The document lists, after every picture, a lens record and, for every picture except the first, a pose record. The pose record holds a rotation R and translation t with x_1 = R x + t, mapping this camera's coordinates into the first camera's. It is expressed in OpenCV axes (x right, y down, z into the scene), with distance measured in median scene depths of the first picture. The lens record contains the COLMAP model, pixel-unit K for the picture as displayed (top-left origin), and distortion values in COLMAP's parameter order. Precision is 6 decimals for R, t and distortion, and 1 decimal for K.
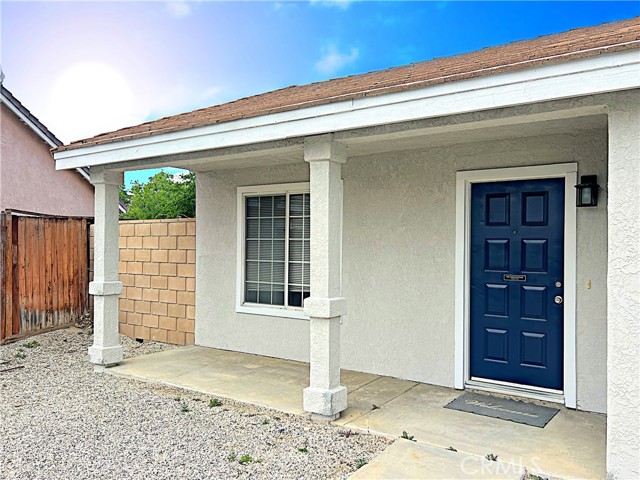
lens RADIAL K [[505.8, 0, 322.0], [0, 505.8, 243.0], [0, 0, 1]] dist [0.008290, -0.000287]
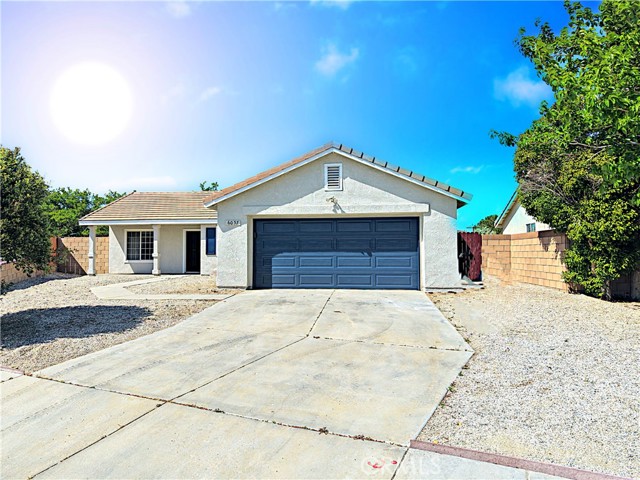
lens RADIAL K [[427.2, 0, 319.4], [0, 427.2, 237.8], [0, 0, 1]] dist [0.029051, -0.025018]
pose [[0.882890, 0.008585, 0.469501, -0.516637], [0.007650, 0.999437, -0.032660, 0.090425], [-0.469518, 0.032426, 0.882327, -3.278825]]
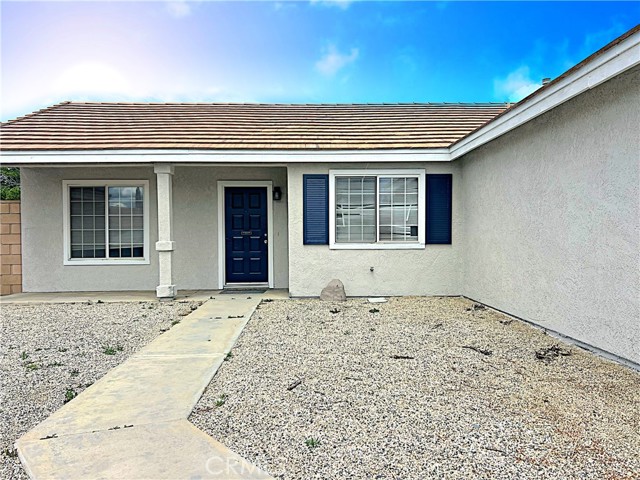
lens RADIAL K [[505.8, 0, 322.0], [0, 505.8, 243.0], [0, 0, 1]] dist [0.008290, -0.000287]
pose [[0.812210, -0.018061, 0.583085, -0.563147], [0.010309, 0.999809, 0.016609, 0.074346], [-0.583274, -0.007479, 0.812241, -0.850112]]
